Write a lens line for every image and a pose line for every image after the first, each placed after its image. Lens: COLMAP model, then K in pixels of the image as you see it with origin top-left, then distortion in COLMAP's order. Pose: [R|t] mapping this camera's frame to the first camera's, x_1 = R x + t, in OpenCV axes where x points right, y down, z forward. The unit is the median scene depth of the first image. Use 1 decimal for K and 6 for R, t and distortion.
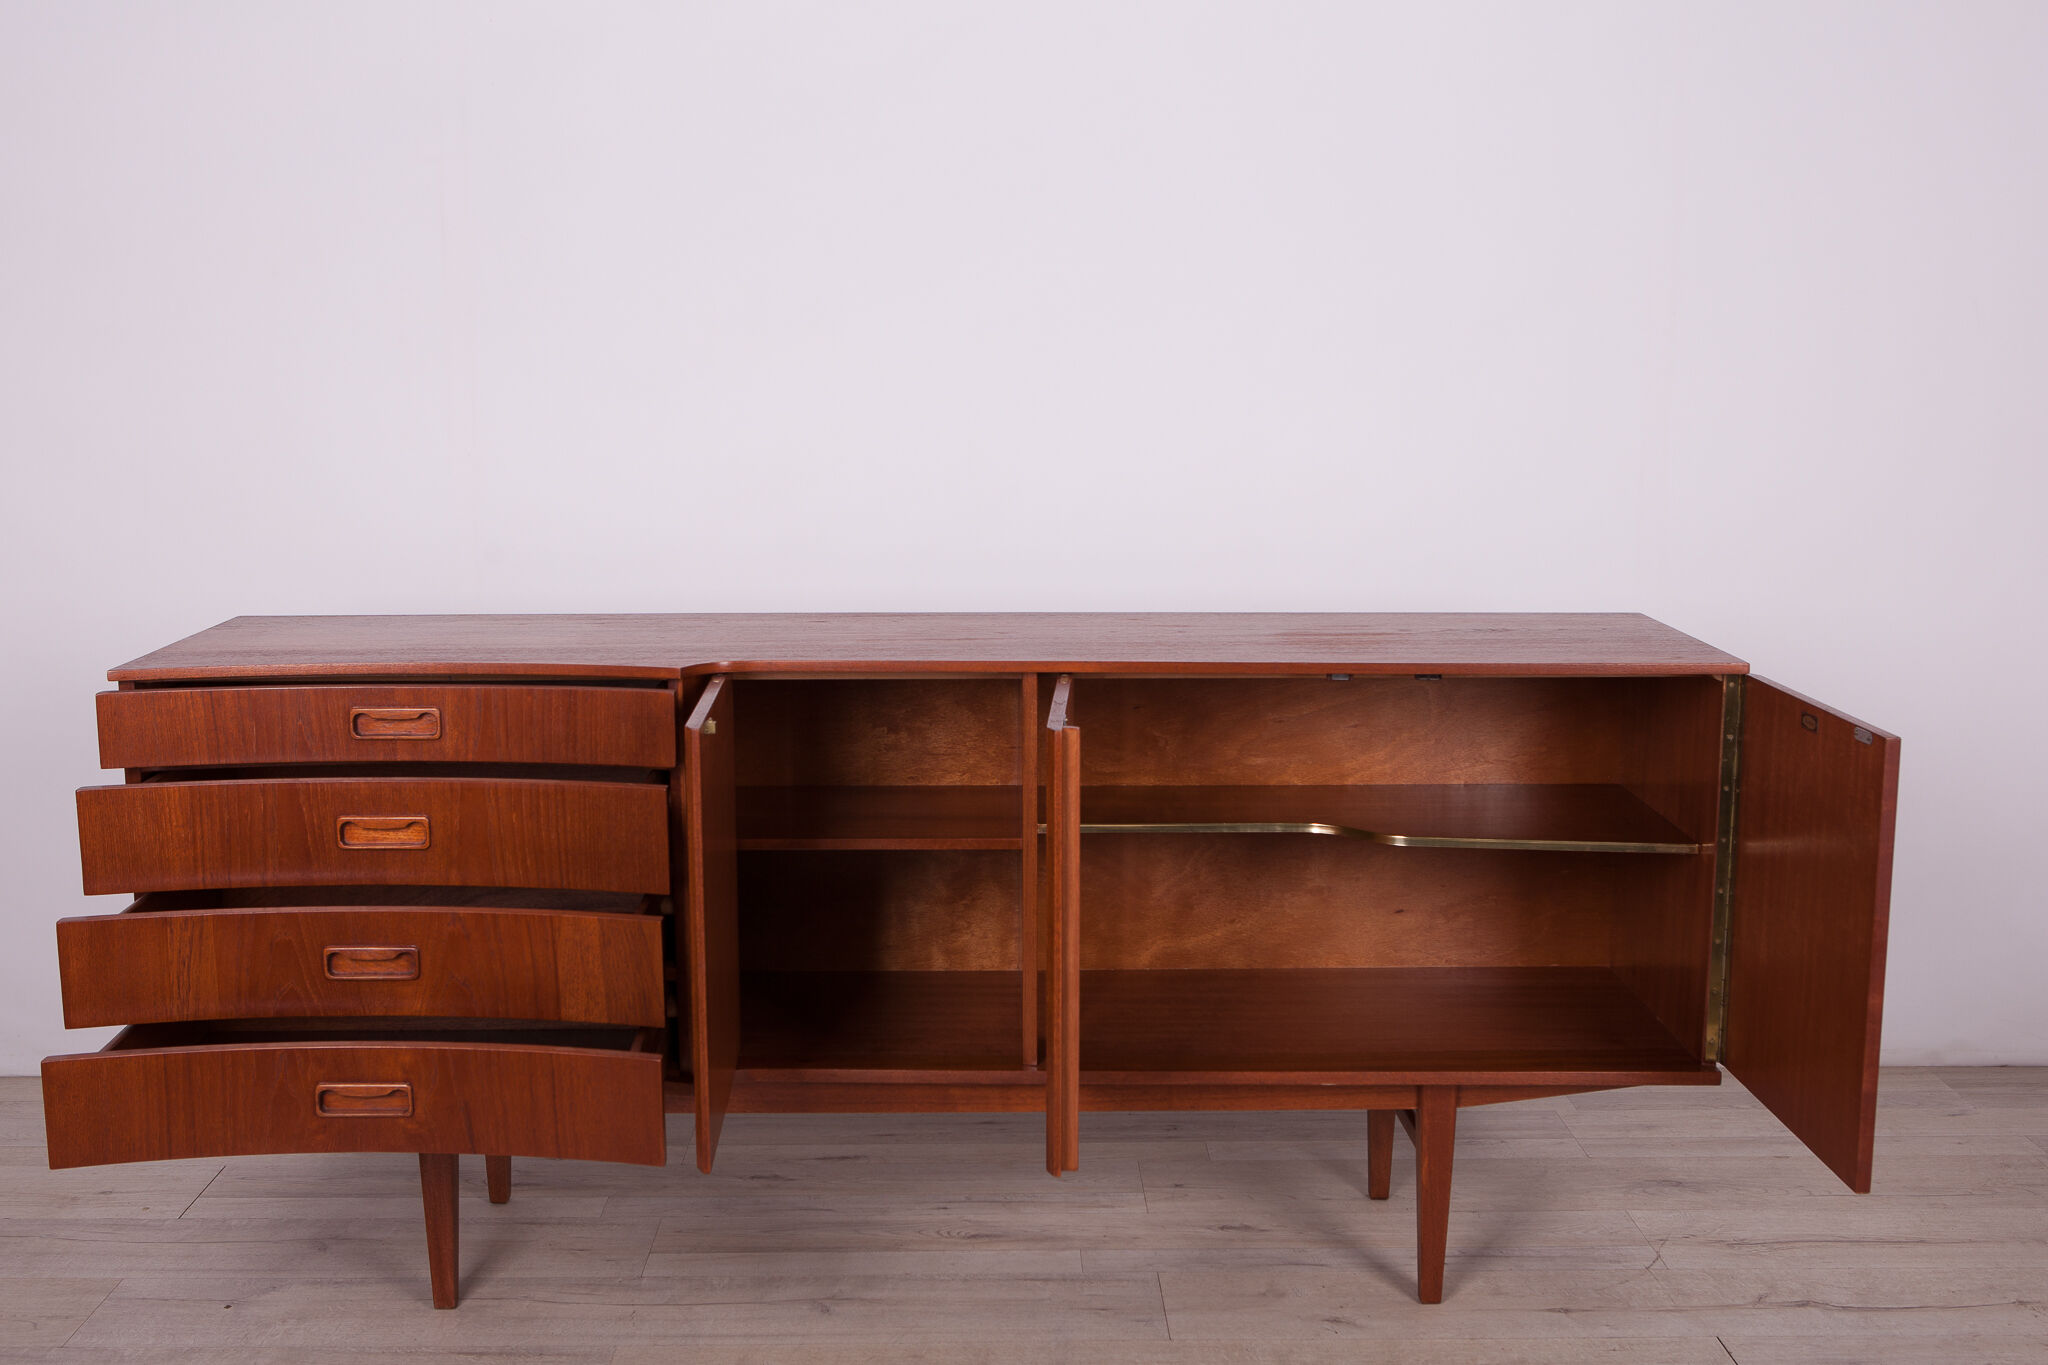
lens RADIAL K [[2271.1, 0, 1018.3], [0, 2271.1, 738.5], [0, 0, 1]] dist [-0.039271, 0.017779]
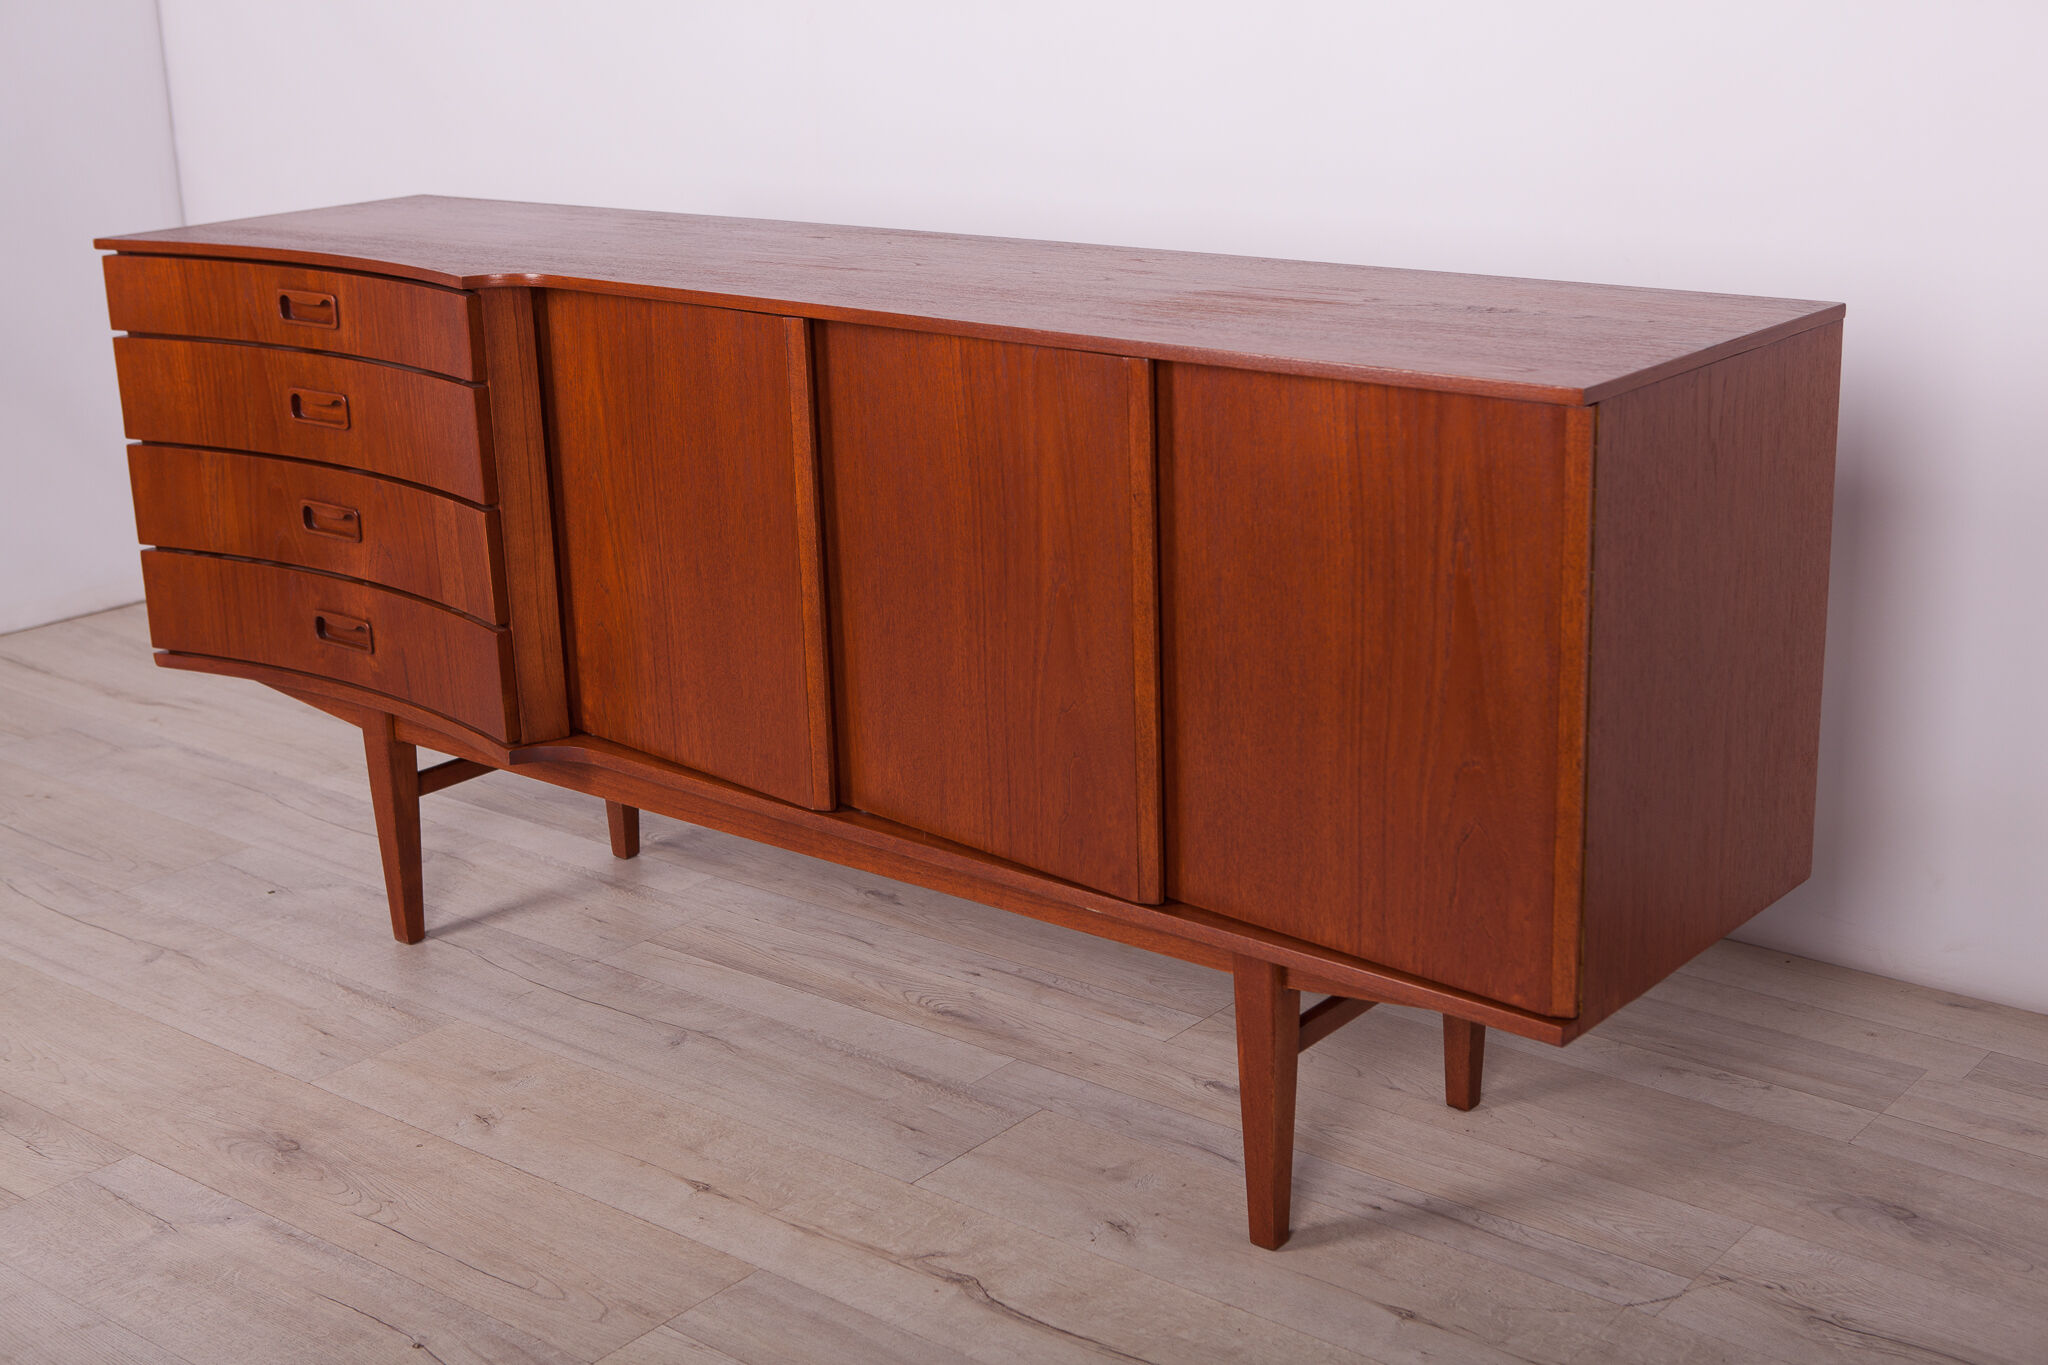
lens RADIAL K [[2684.2, 0, 1024.0], [0, 2684.2, 682.5], [0, 0, 1]] dist [-0.007661, 0.035935]
pose [[0.753652, 0.165412, -0.636119, 0.617049], [-0.086186, 0.984329, 0.153848, -0.048776], [0.651599, -0.061123, 0.756097, 0.310411]]
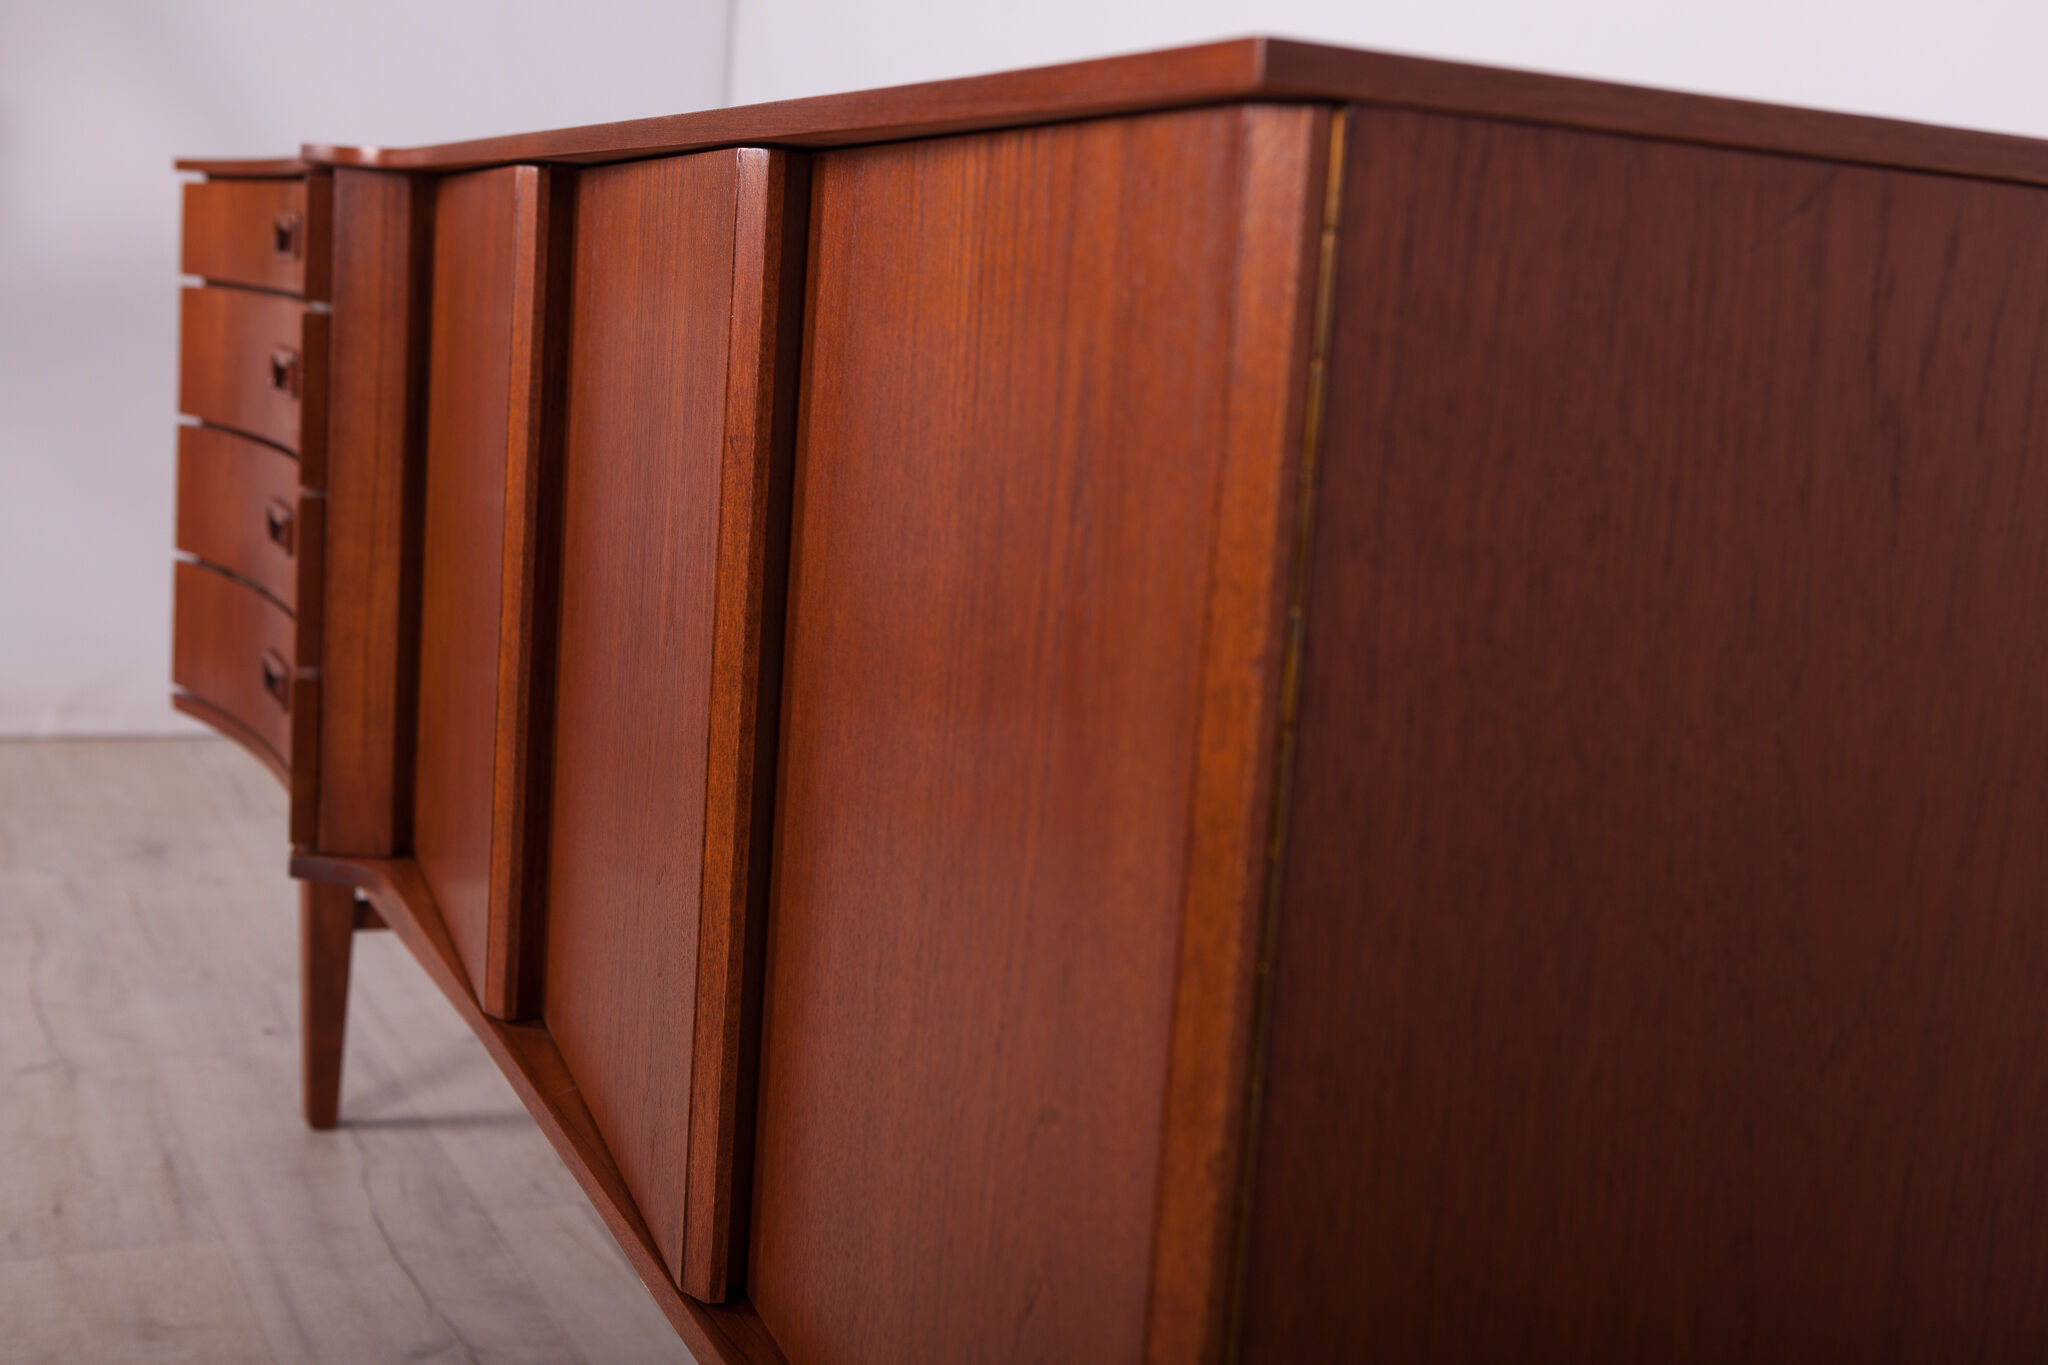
lens RADIAL K [[2495.3, 0, 1024.0], [0, 2495.3, 682.5], [0, 0, 1]] dist [-0.012375, 0.007398]
pose [[0.419904, 0.174173, -0.890699, 0.474126], [-0.235456, 0.968716, 0.078427, 0.009873], [0.876494, 0.176788, 0.447777, 0.800070]]
